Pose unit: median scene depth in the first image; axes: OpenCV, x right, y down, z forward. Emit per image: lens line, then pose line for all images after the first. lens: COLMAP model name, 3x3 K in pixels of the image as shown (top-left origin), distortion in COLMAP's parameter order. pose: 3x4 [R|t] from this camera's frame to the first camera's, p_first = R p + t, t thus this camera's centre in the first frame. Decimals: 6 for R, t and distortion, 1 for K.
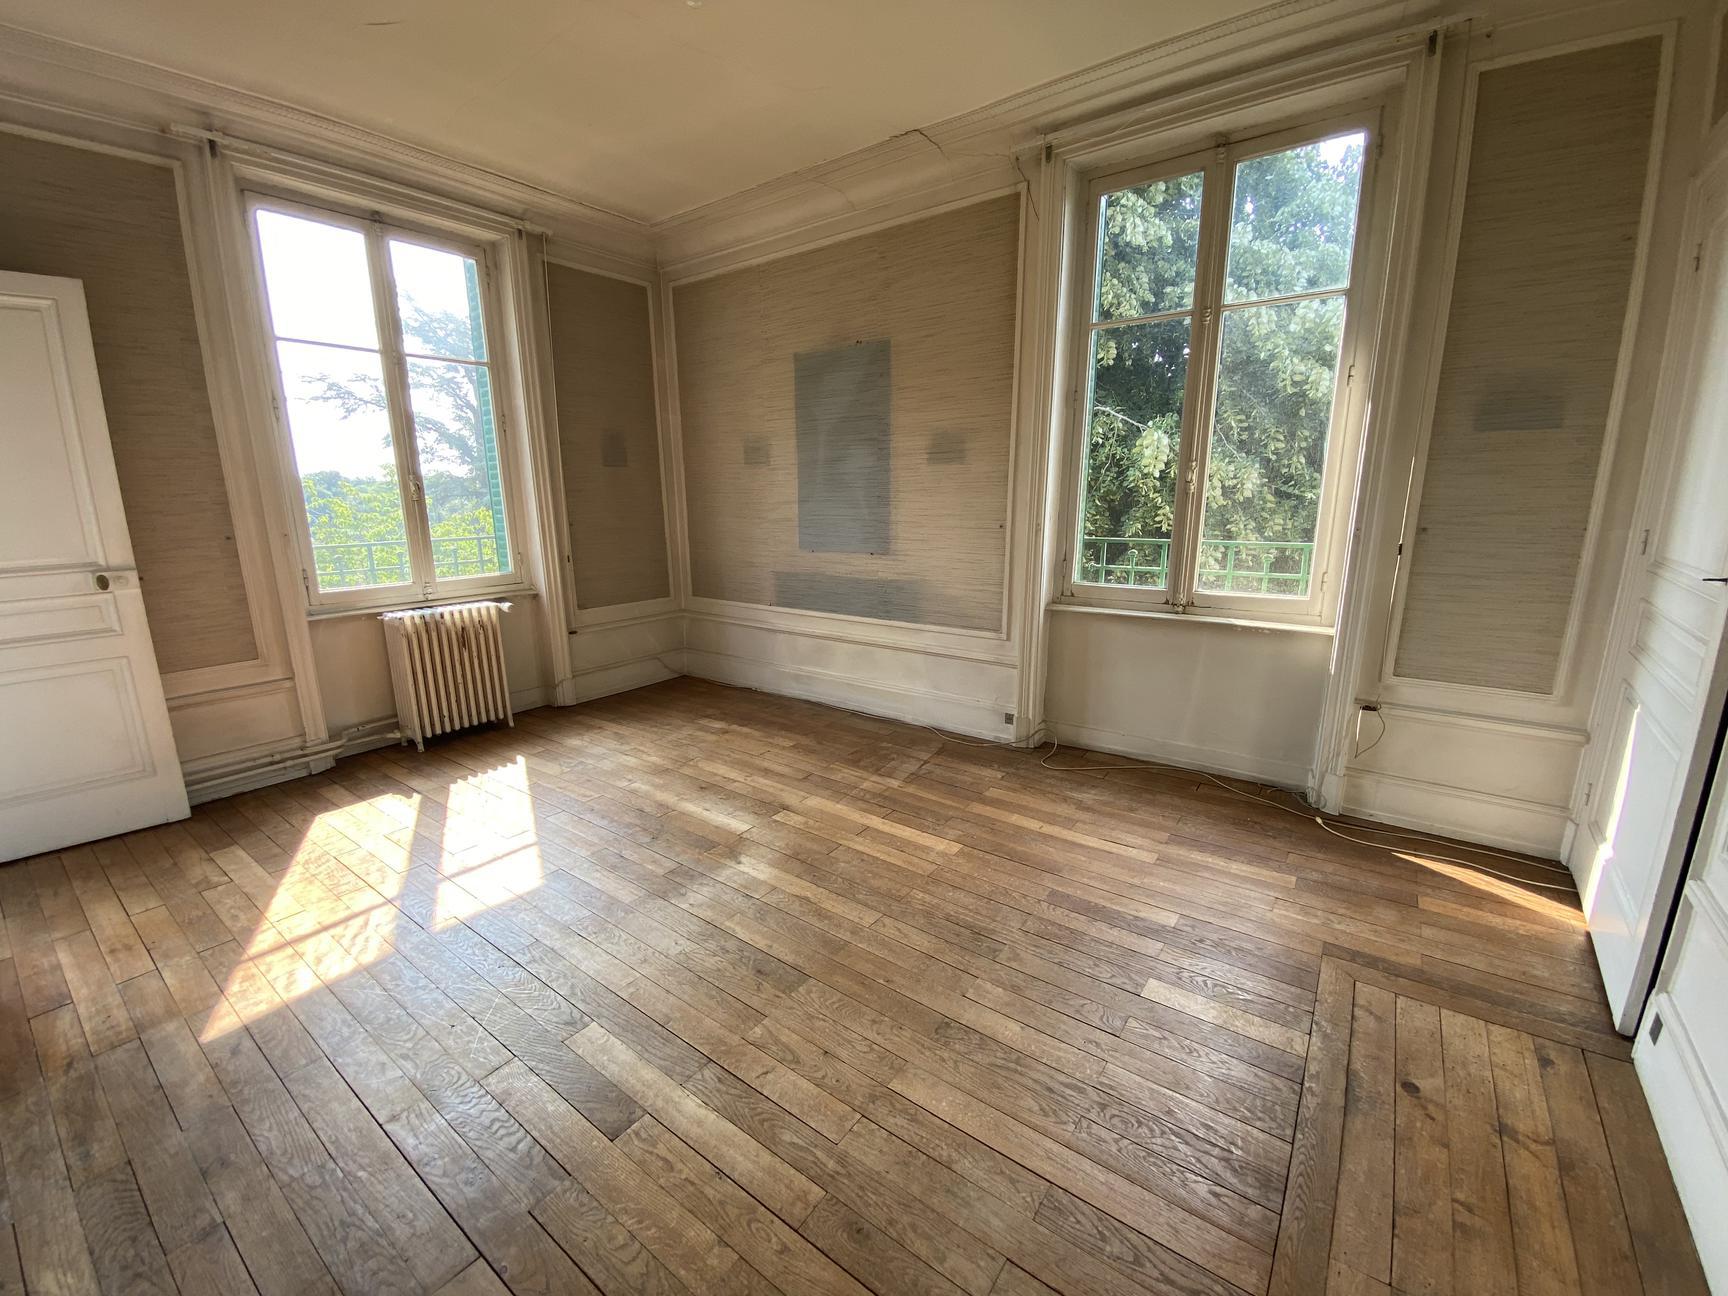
lens RADIAL K [[742.8, 0, 864.0], [0, 742.8, 648.0], [0, 0, 1]] dist [-0.003330, -0.000280]
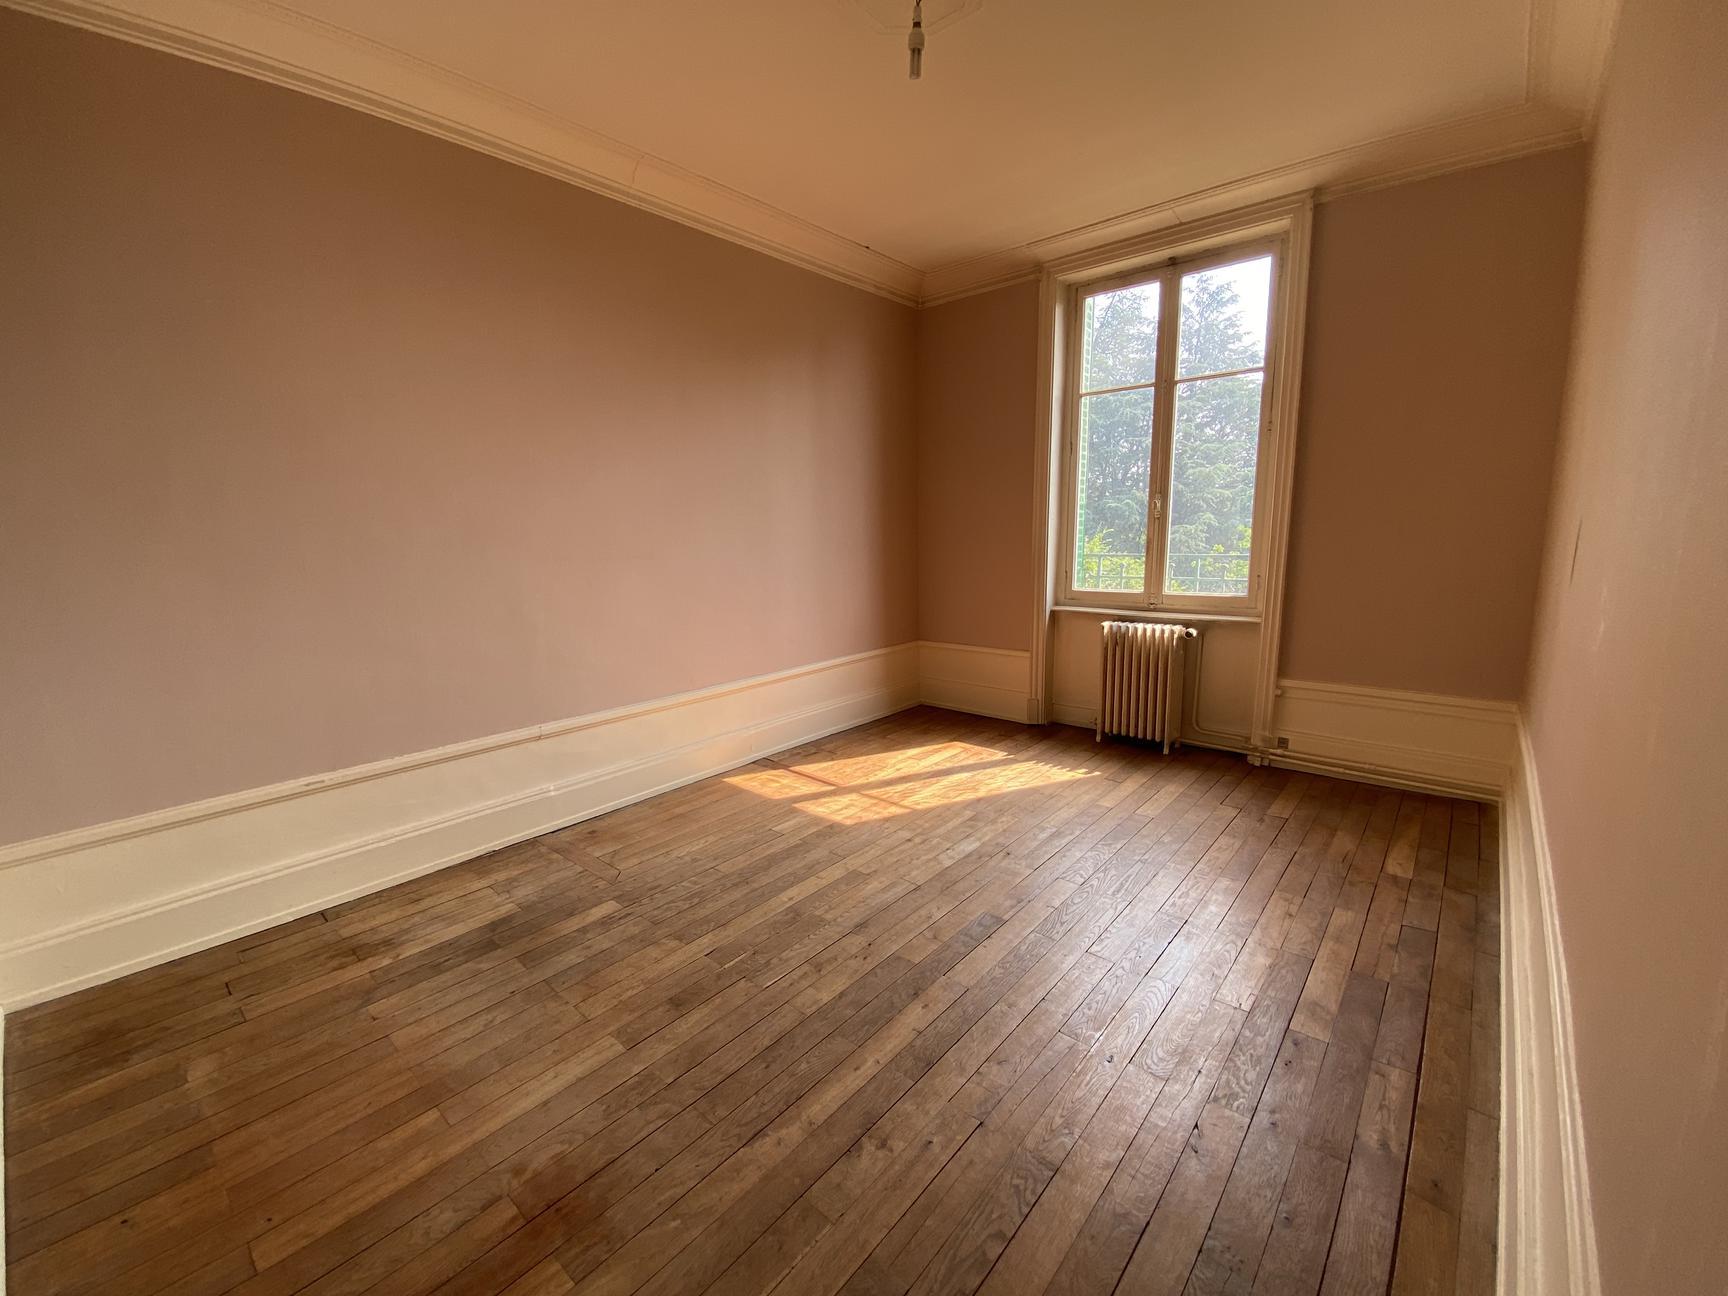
lens RADIAL K [[709.3, 0, 864.0], [0, 709.3, 648.0], [0, 0, 1]] dist [-0.009000, -0.000202]
pose [[-0.063673, 0.176866, -0.982173, 0.478242], [-0.182619, 0.965487, 0.185700, -0.138976], [0.981120, 0.191188, -0.029177, 0.675405]]
